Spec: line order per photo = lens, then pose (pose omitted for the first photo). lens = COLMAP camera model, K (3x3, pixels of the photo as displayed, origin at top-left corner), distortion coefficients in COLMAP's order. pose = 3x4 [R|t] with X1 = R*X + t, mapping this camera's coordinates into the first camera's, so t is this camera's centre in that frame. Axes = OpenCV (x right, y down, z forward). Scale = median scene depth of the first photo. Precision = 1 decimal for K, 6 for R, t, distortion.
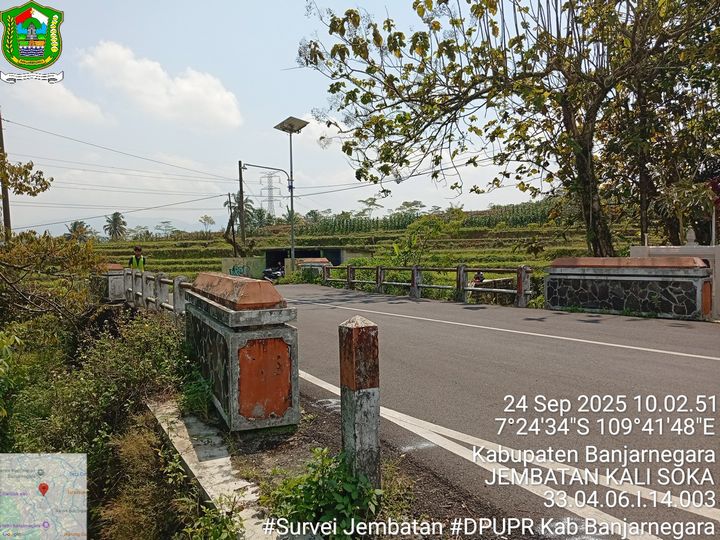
lens RADIAL K [[549.8, 0, 360.0], [0, 549.8, 270.0], [0, 0, 1]] dist [0.037917, -0.001380]
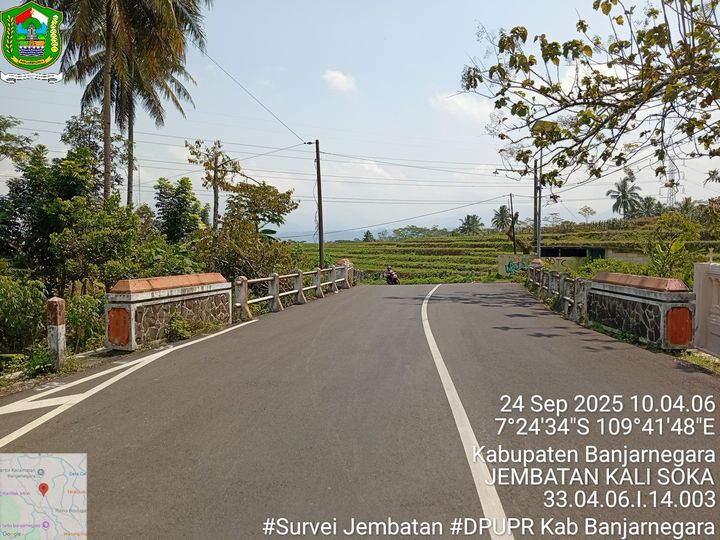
lens RADIAL K [[549.8, 0, 360.0], [0, 549.8, 270.0], [0, 0, 1]] dist [0.037917, -0.001380]
pose [[0.769344, 0.045433, -0.637218, 0.440535], [-0.034387, 0.998967, 0.029709, -0.026699], [0.637909, -0.000944, 0.770111, -0.009098]]
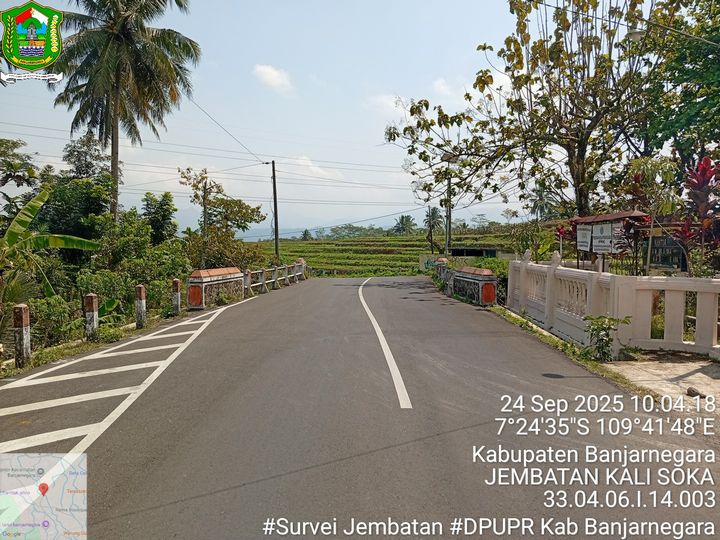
lens RADIAL K [[549.8, 0, 360.0], [0, 549.8, 270.0], [0, 0, 1]] dist [0.037917, -0.001380]
pose [[0.837223, 0.044849, -0.545020, 0.689597], [-0.034450, 0.998977, 0.029284, -0.032822], [0.545776, -0.005742, 0.837912, -0.389332]]
